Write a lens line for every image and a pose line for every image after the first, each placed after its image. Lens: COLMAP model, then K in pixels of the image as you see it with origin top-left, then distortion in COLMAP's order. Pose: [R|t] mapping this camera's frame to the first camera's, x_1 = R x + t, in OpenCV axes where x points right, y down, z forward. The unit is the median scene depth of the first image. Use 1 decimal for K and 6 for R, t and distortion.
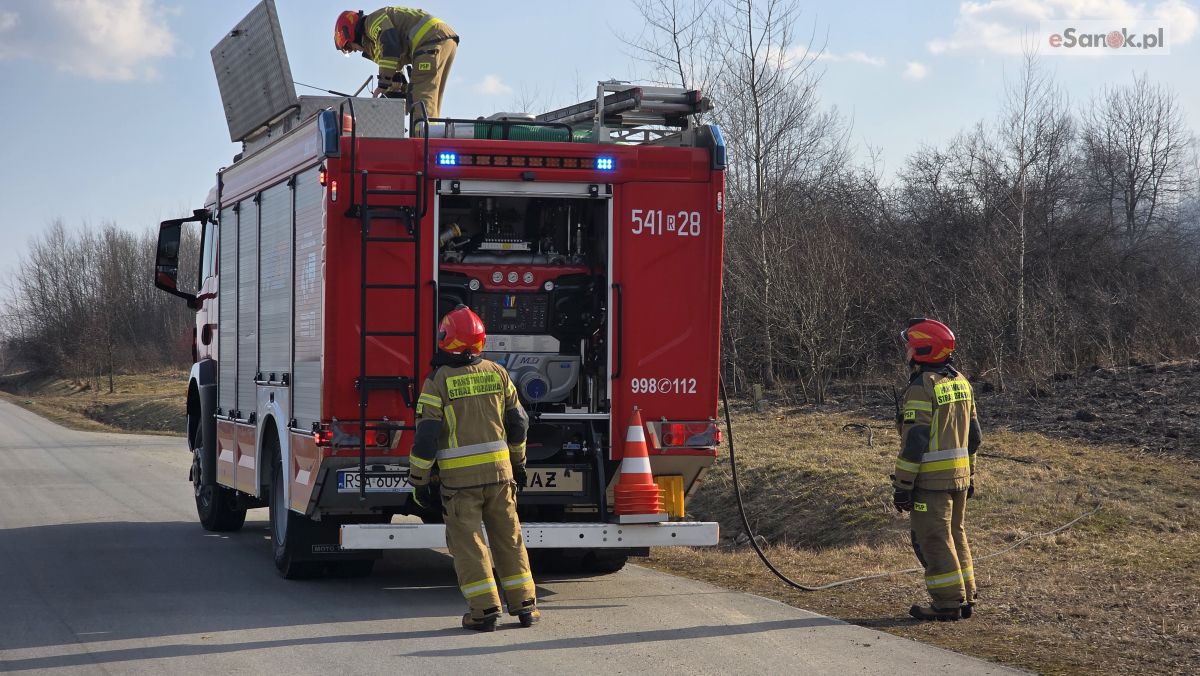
lens RADIAL K [[2280.4, 0, 628.2], [0, 2280.4, 364.6], [0, 0, 1]] dist [-0.386406, 4.754331]
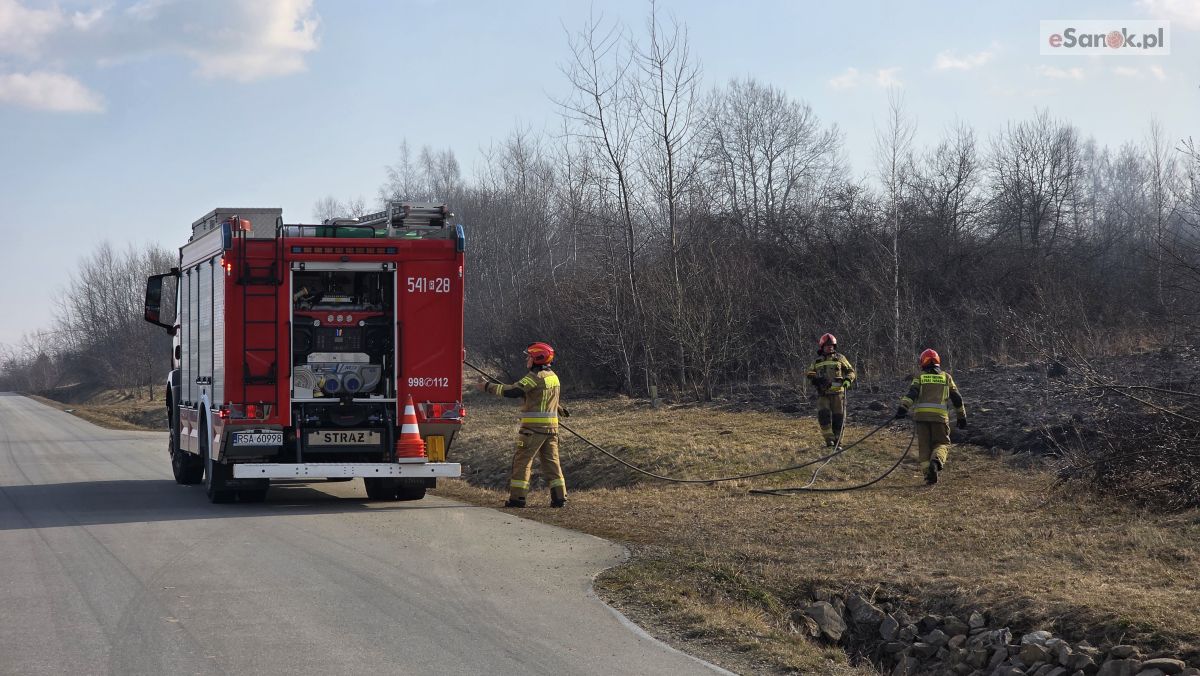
lens RADIAL K [[2281.3, 0, 600.0], [0, 2281.3, 338.0], [0, 0, 1]] dist [-0.380245, 5.012067]
pose [[0.999344, -0.011305, -0.034394, 0.197016], [0.010797, 0.999830, -0.014937, 0.003381], [0.034557, 0.014556, 0.999297, -0.662673]]
